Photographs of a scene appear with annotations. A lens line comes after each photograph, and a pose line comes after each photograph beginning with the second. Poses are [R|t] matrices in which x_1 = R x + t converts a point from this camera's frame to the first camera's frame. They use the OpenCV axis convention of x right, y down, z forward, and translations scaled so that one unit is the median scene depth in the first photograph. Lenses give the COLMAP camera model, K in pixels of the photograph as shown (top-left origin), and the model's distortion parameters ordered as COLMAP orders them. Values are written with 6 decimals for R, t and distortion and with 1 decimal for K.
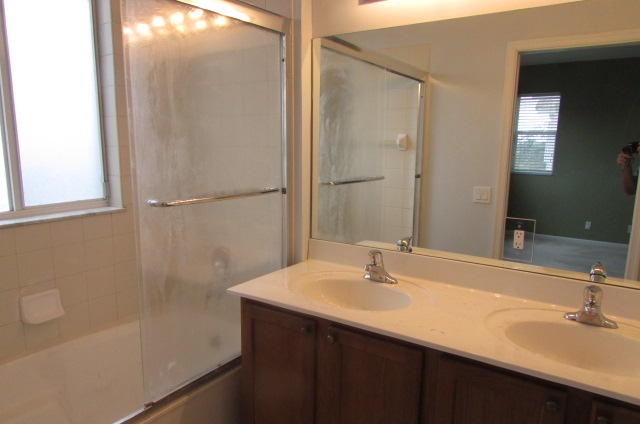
lens RADIAL K [[468.1, 0, 320.0], [0, 468.1, 212.0], [0, 0, 1]] dist [-0.000791, 0.005622]
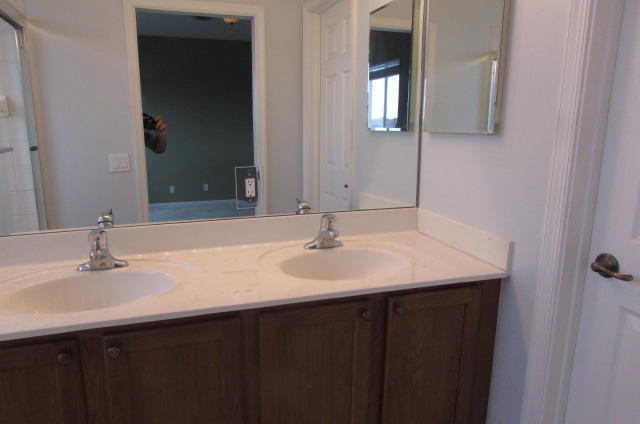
lens RADIAL K [[468.1, 0, 320.0], [0, 468.1, 212.0], [0, 0, 1]] dist [-0.000791, 0.005622]
pose [[0.616955, -0.176107, 0.767041, -0.238426], [0.138628, 0.983720, 0.114353, 0.013676], [-0.774693, 0.035783, 0.631325, 0.215952]]
